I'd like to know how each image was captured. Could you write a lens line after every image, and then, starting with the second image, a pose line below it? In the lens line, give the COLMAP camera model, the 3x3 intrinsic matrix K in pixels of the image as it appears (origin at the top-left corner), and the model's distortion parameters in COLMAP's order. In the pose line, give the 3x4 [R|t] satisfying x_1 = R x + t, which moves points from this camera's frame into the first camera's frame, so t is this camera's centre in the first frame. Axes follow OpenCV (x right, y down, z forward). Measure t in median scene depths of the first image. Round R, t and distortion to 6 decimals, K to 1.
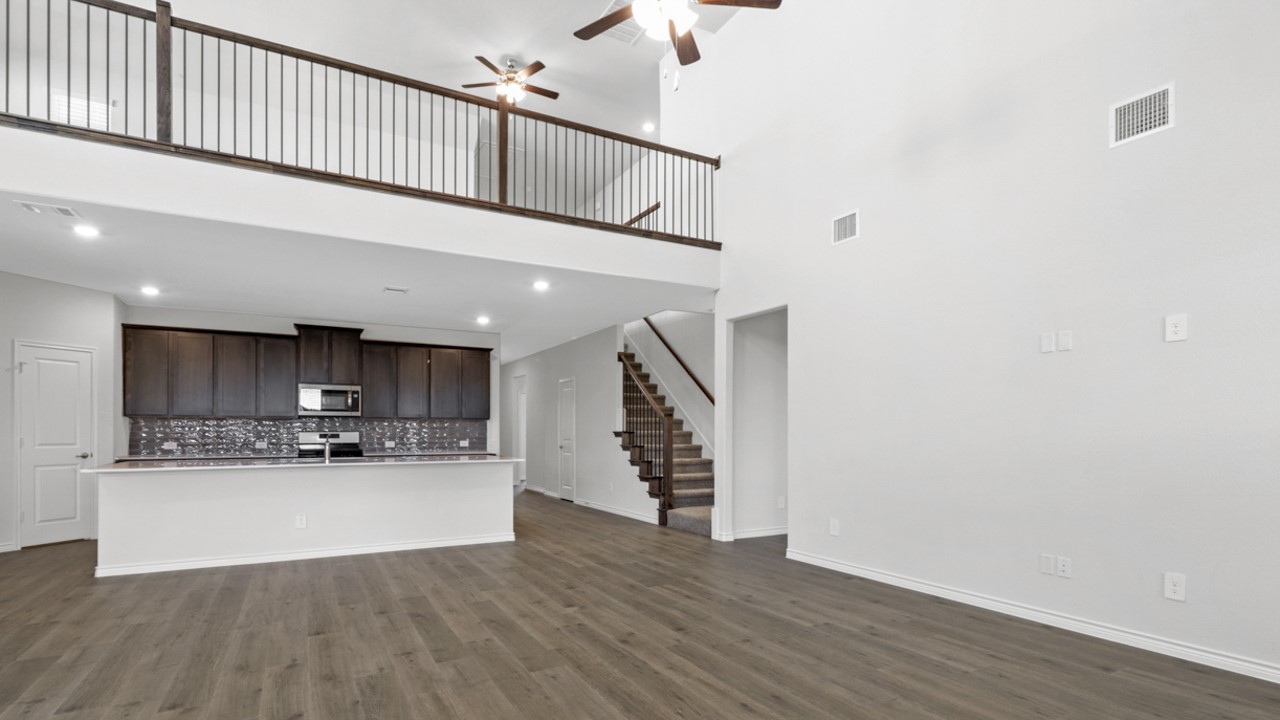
lens RADIAL K [[602.9, 0, 639.3], [0, 602.9, 430.3], [0, 0, 1]] dist [0.000249, 0.000123]
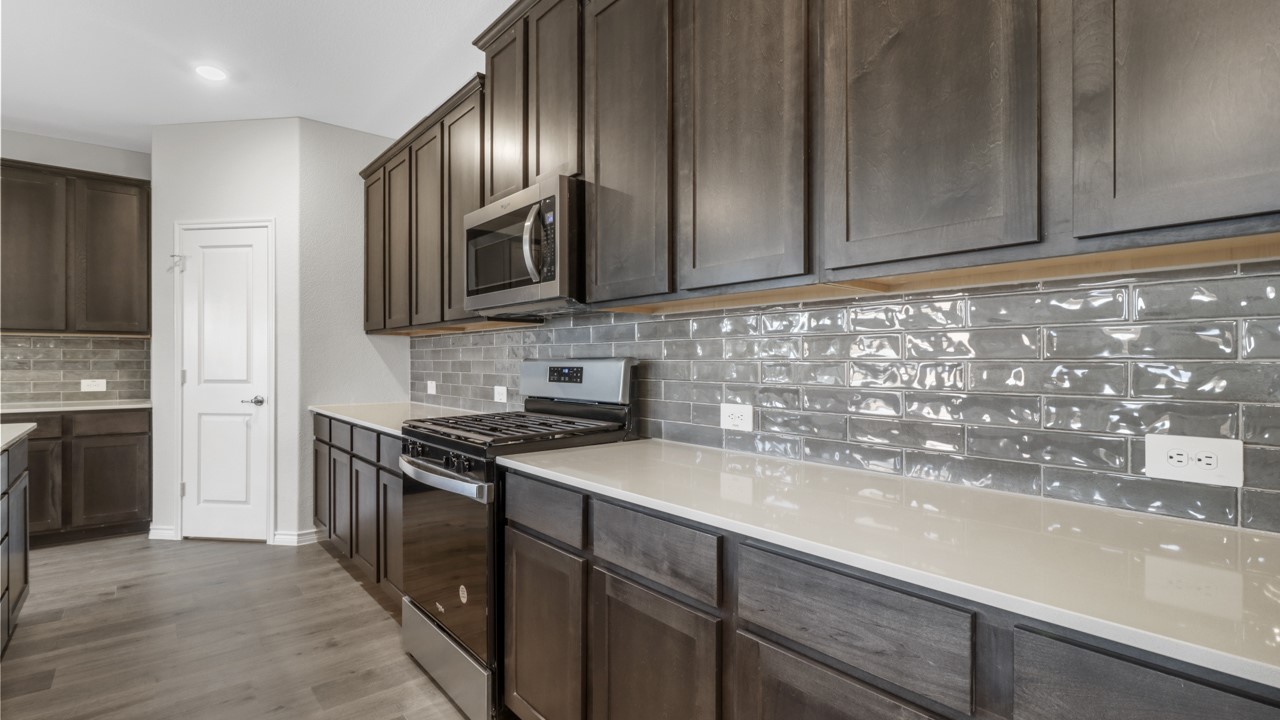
lens RADIAL K [[587.9, 0, 634.5], [0, 587.9, 363.5], [0, 0, 1]] dist [0.001935, 0.000494]
pose [[0.191303, 0.002716, -0.981527, -0.222355], [-0.000390, 0.999996, 0.002691, 0.002884], [0.981531, -0.000132, 0.191304, 0.993703]]
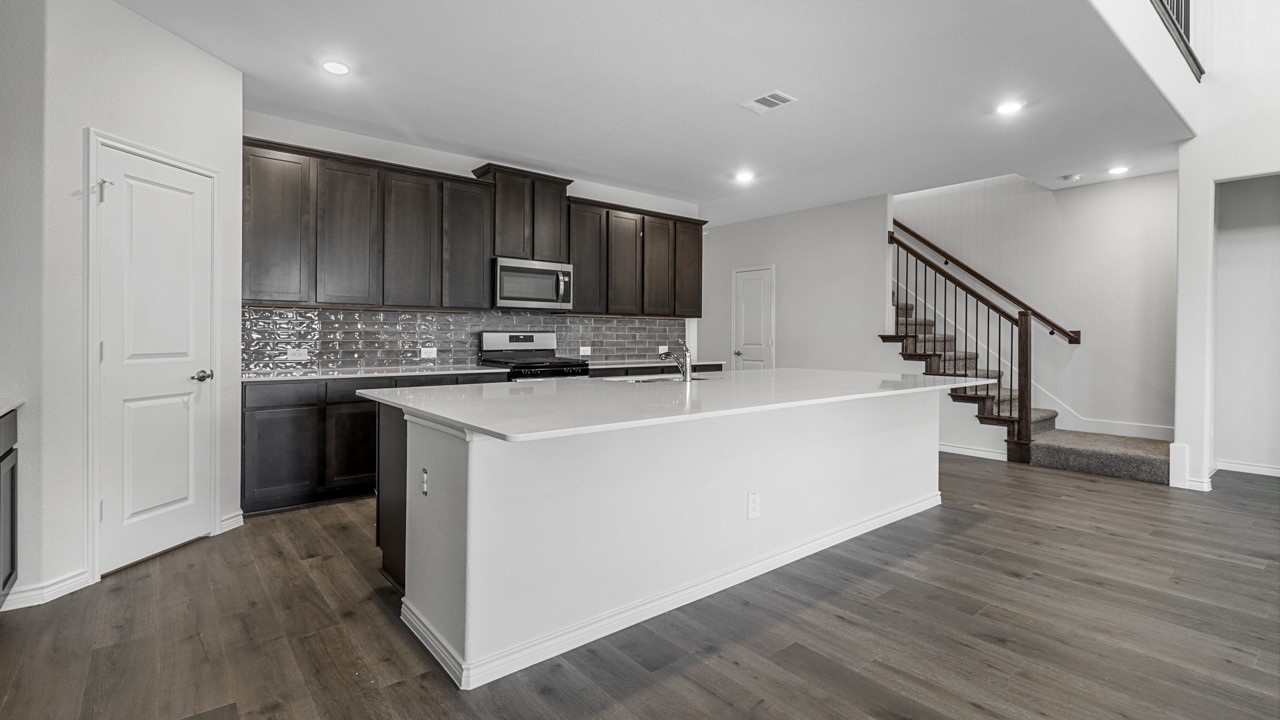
lens RADIAL K [[600.6, 0, 642.3], [0, 600.6, 334.1], [0, 0, 1]] dist [0.020250, -0.000098]
pose [[0.982765, 0.005512, 0.184778, -0.513581], [-0.005408, 0.999985, -0.001066, 0.003917], [-0.184781, 0.000049, 0.982780, 0.335073]]
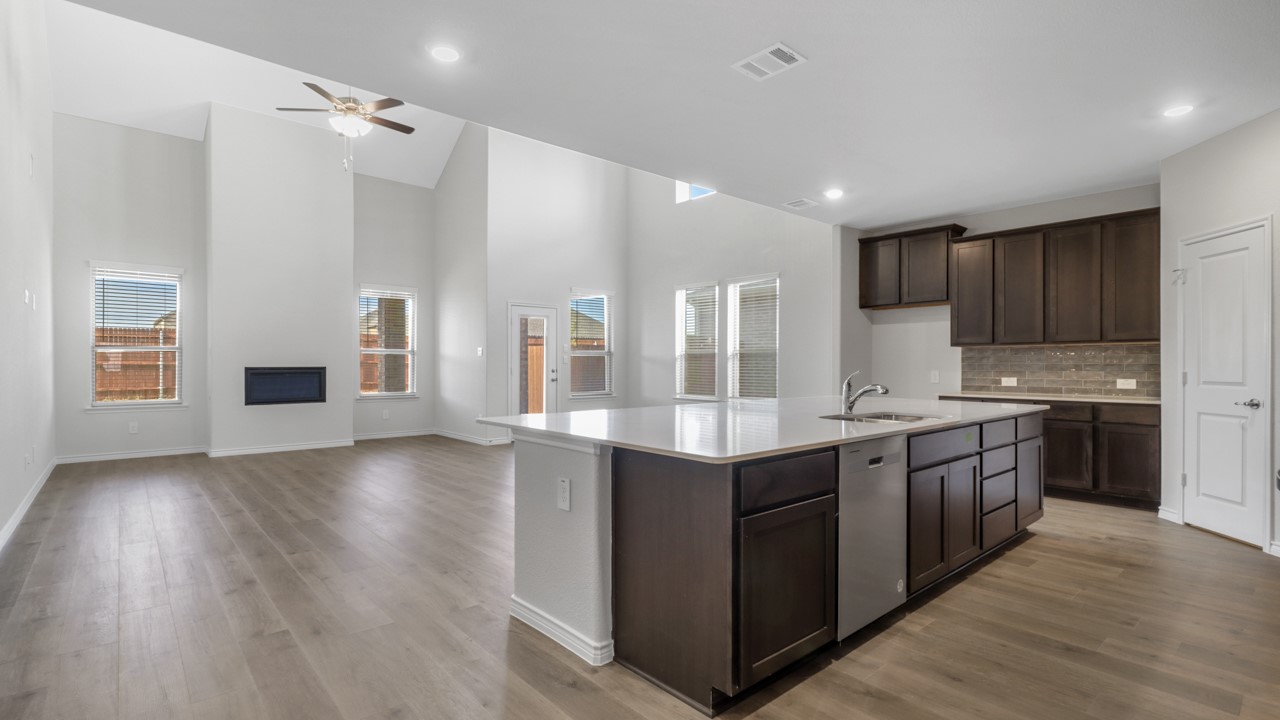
lens RADIAL K [[587.9, 0, 634.5], [0, 587.9, 363.5], [0, 0, 1]] dist [0.001935, 0.000494]
pose [[-0.976858, -0.001277, -0.213884, -0.165386], [-0.000636, 0.999995, -0.003064, 0.003903], [0.213887, -0.002857, -0.976854, 1.135501]]
